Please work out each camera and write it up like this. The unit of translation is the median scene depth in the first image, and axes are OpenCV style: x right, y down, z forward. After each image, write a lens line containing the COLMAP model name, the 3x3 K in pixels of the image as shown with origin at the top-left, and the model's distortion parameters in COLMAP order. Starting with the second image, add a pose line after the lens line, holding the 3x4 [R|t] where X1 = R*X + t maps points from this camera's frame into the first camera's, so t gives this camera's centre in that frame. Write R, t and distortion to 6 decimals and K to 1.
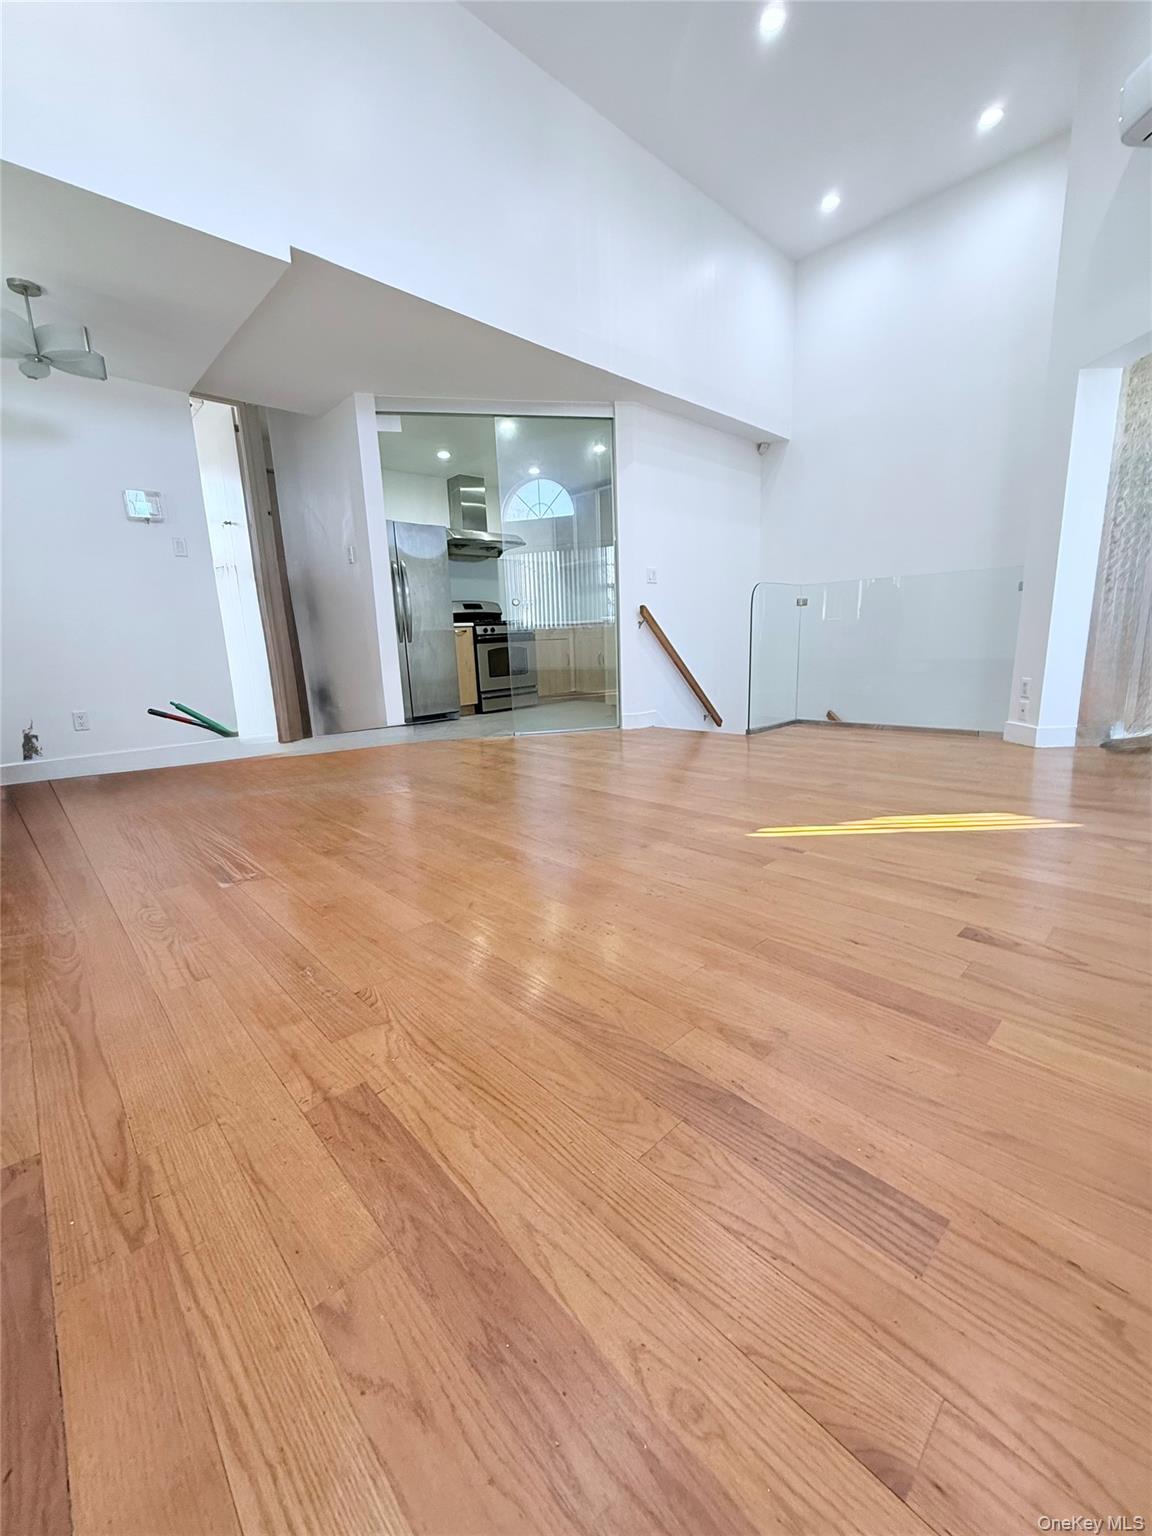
lens RADIAL K [[609.7, 0, 569.8], [0, 609.7, 768.6], [0, 0, 1]] dist [-0.005956, 0.000109]
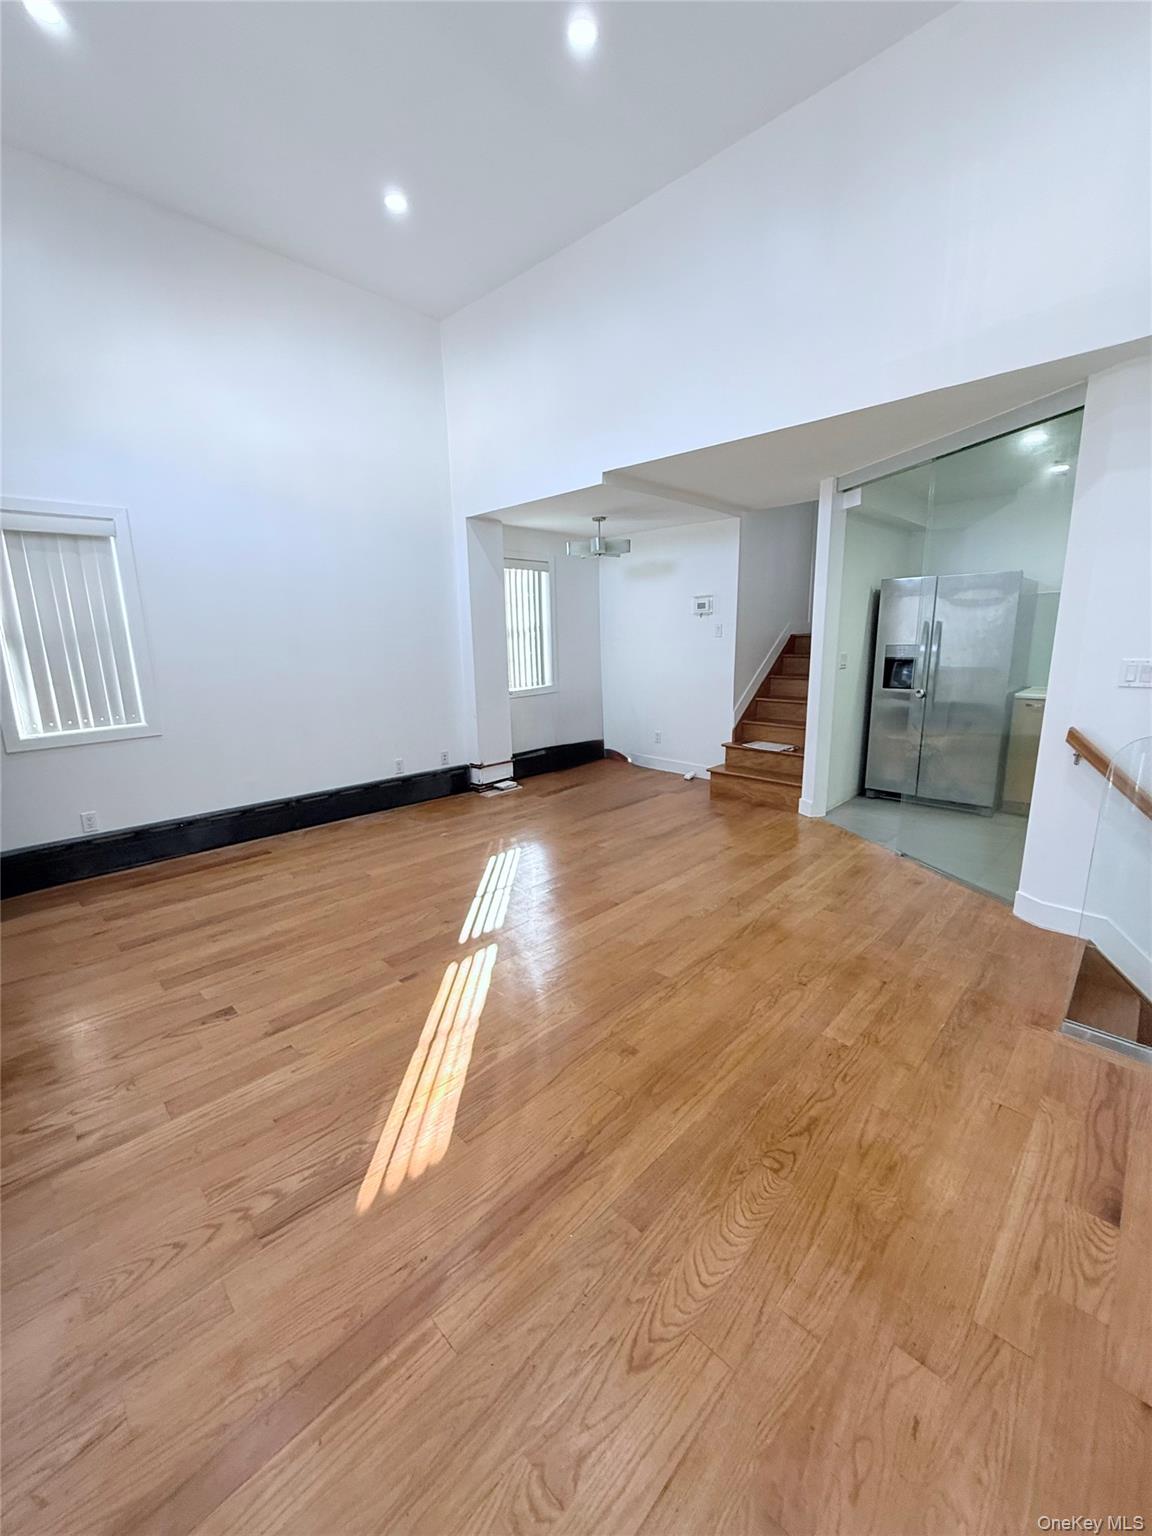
lens RADIAL K [[609.7, 0, 574.1], [0, 609.7, 767.0], [0, 0, 1]] dist [-0.005956, 0.000109]
pose [[0.047238, 0.244352, -0.968535, 1.550886], [-0.193470, 0.953495, 0.231122, -0.653865], [0.979968, 0.176465, 0.092316, 1.207451]]
